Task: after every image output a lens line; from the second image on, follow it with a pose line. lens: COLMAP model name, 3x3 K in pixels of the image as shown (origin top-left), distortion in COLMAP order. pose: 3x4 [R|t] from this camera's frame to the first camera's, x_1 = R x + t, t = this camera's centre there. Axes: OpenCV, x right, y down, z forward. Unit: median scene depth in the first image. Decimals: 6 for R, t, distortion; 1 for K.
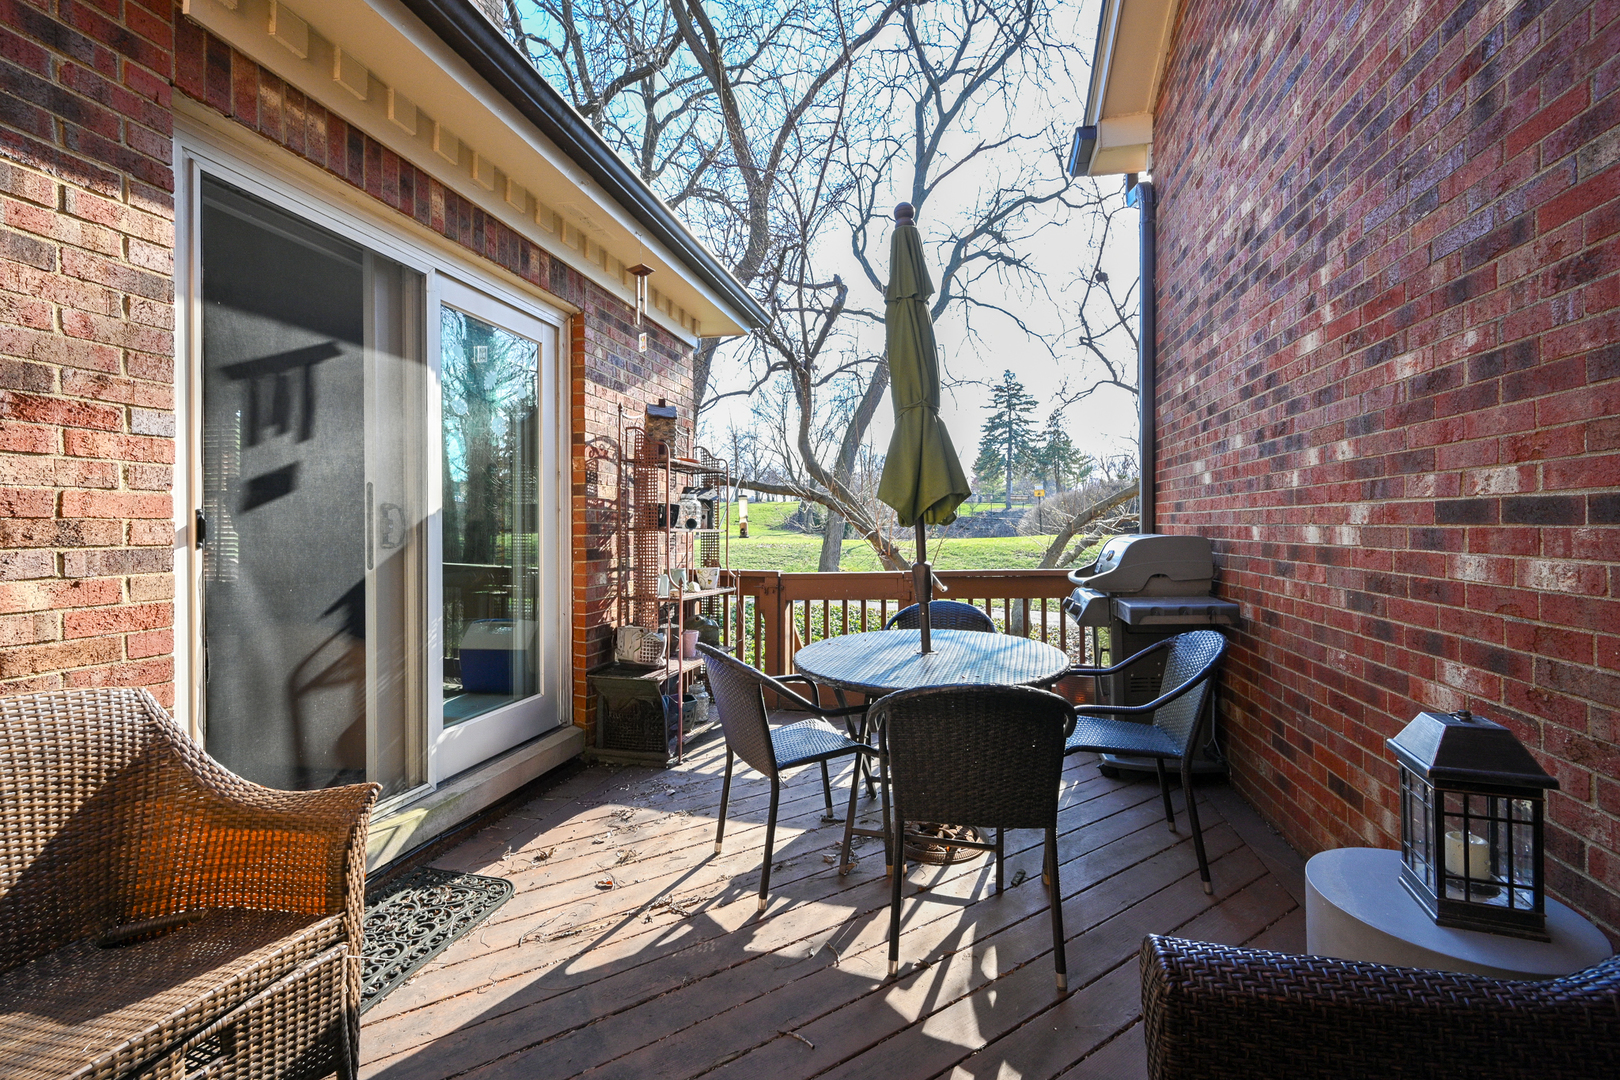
lens RADIAL K [[688.7, 0, 809.8], [0, 688.7, 529.1], [0, 0, 1]] dist [0.000687, 0.000058]
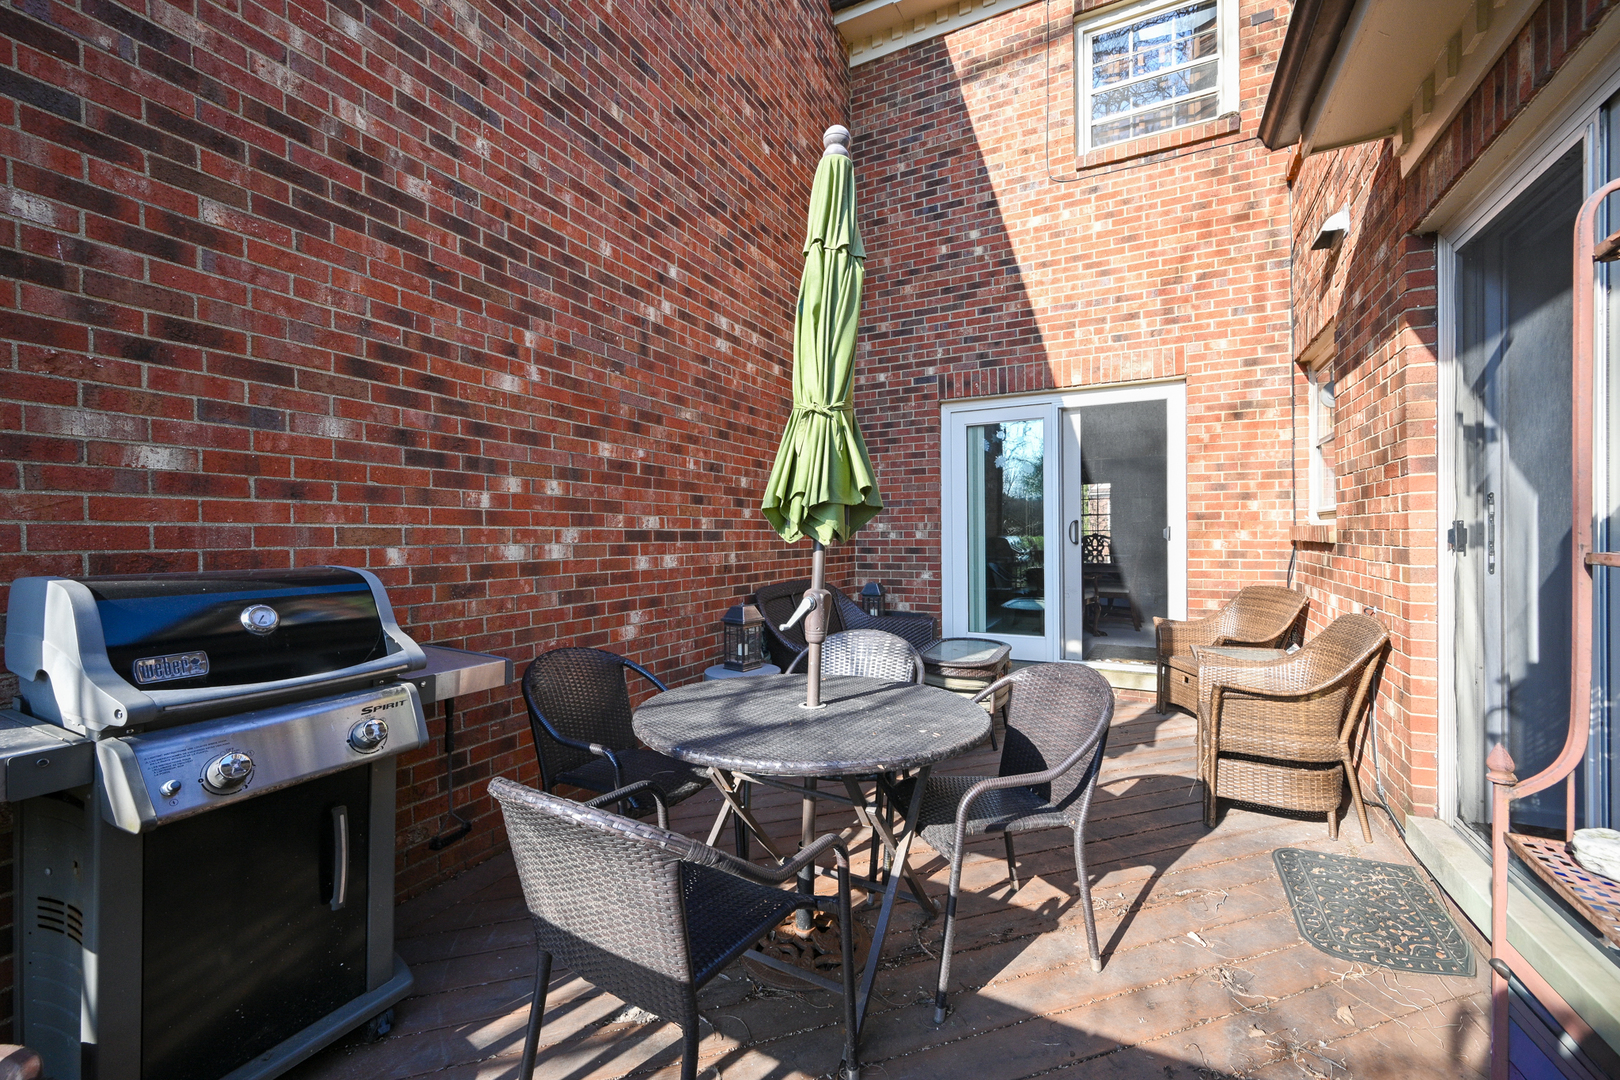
lens RADIAL K [[688.7, 0, 812.5], [0, 688.7, 531.9], [0, 0, 1]] dist [0.000687, 0.000058]
pose [[-0.976150, 0.011768, 0.216777, -0.002968], [0.011363, 0.999931, -0.003113, -0.022965], [-0.216798, -0.000576, -0.976216, 2.690737]]
